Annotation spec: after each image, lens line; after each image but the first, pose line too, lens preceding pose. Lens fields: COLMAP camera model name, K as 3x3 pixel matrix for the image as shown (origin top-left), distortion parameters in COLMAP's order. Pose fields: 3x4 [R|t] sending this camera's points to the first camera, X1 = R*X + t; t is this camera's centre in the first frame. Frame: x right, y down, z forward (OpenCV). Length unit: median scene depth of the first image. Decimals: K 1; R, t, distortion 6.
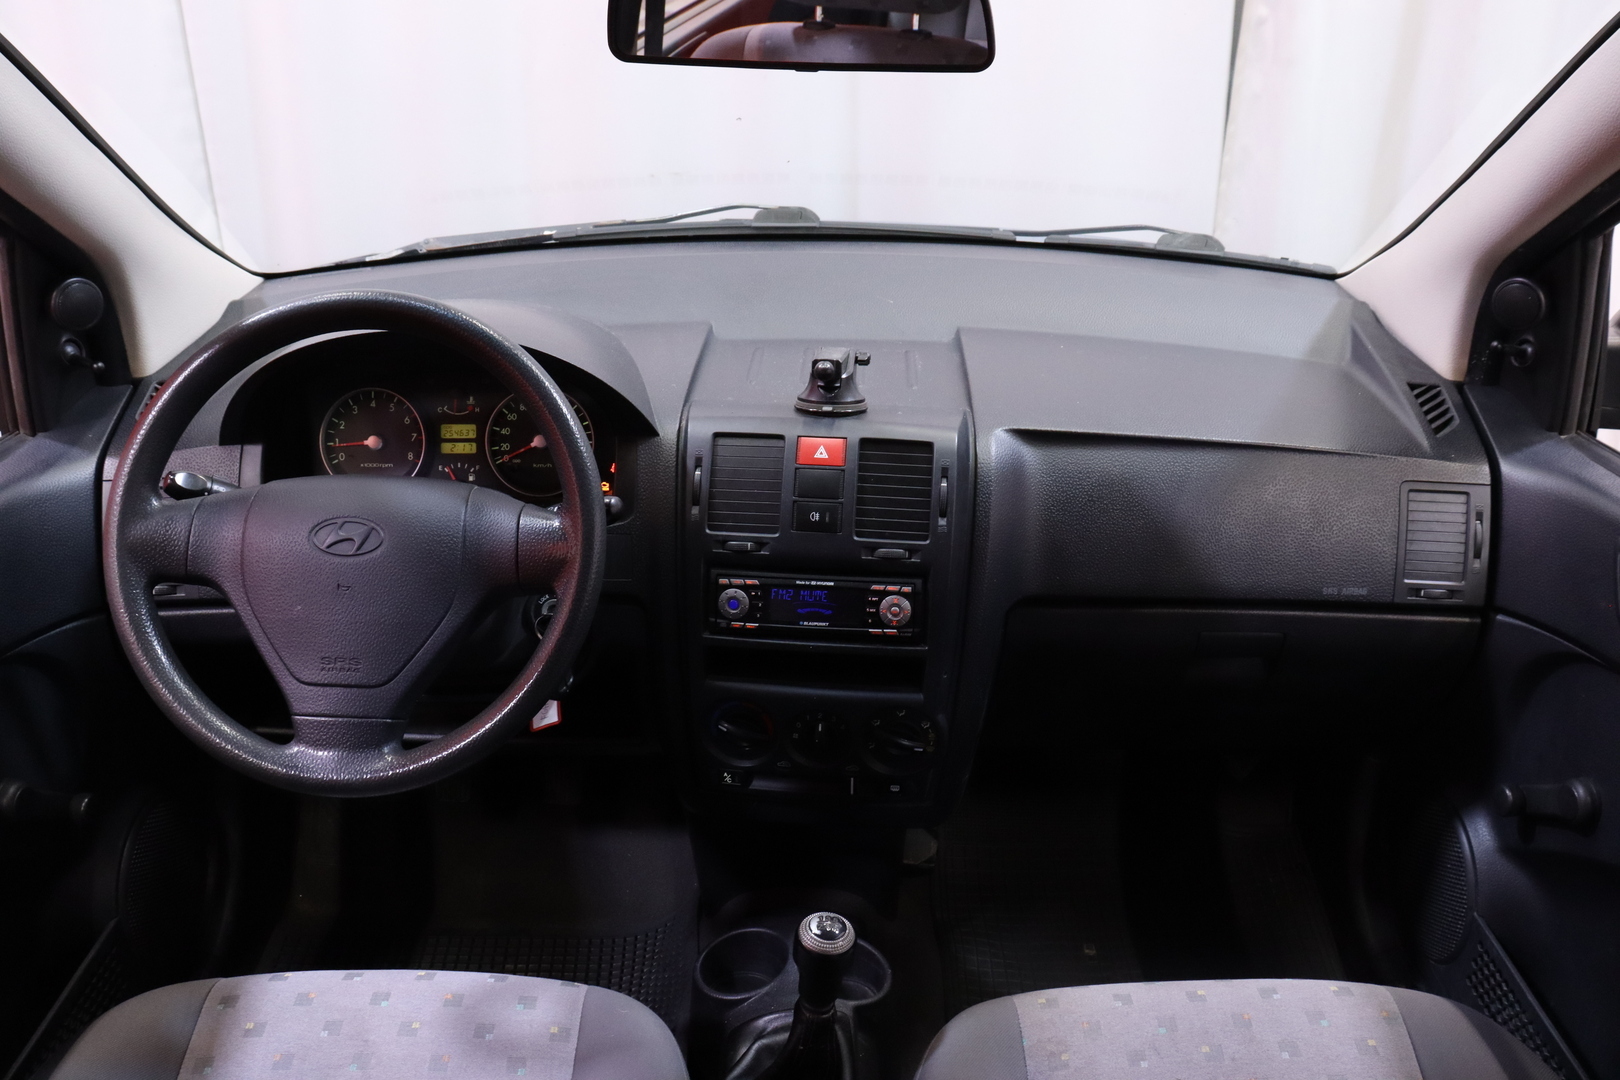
lens RADIAL K [[1314.8, 0, 811.3], [0, 1314.8, 530.4], [0, 0, 1]] dist [-0.181587, 0.139381]
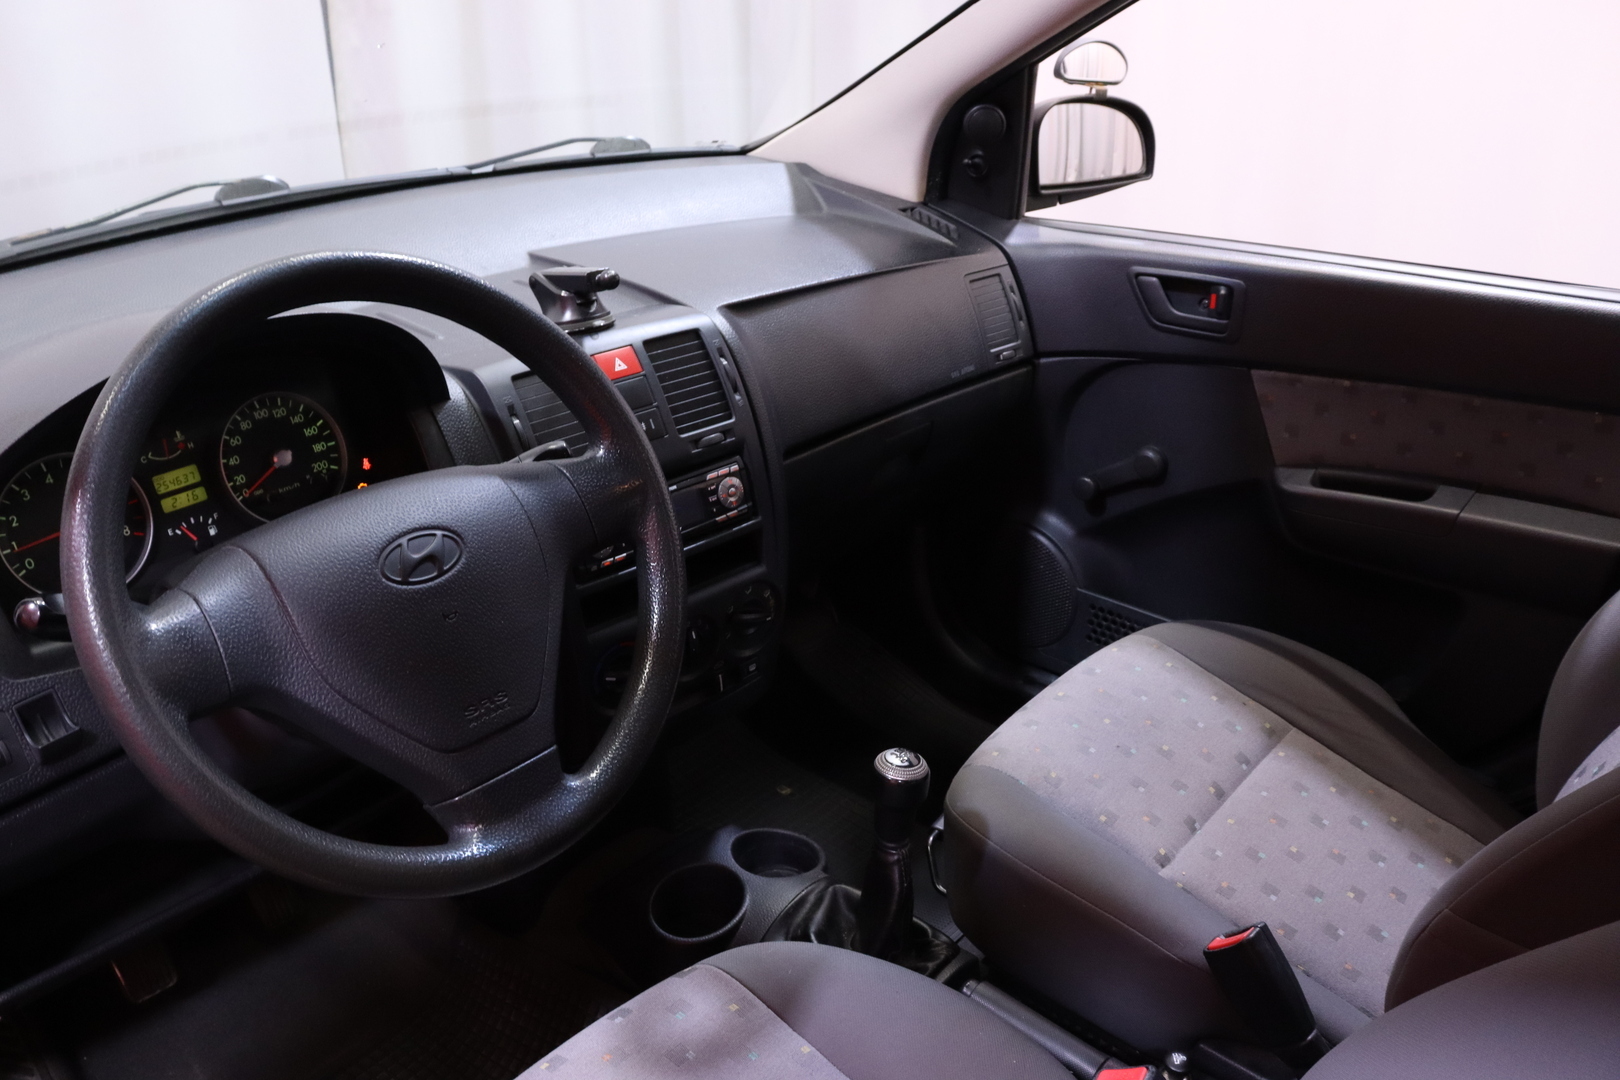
lens RADIAL K [[1314.8, 0, 810.6], [0, 1314.8, 537.9], [0, 0, 1]] dist [-0.181587, 0.139381]
pose [[0.649023, -0.332399, 0.684310, -0.594254], [0.323357, 0.934733, 0.147358, -0.035530], [-0.688629, 0.125638, 0.714146, 0.226380]]
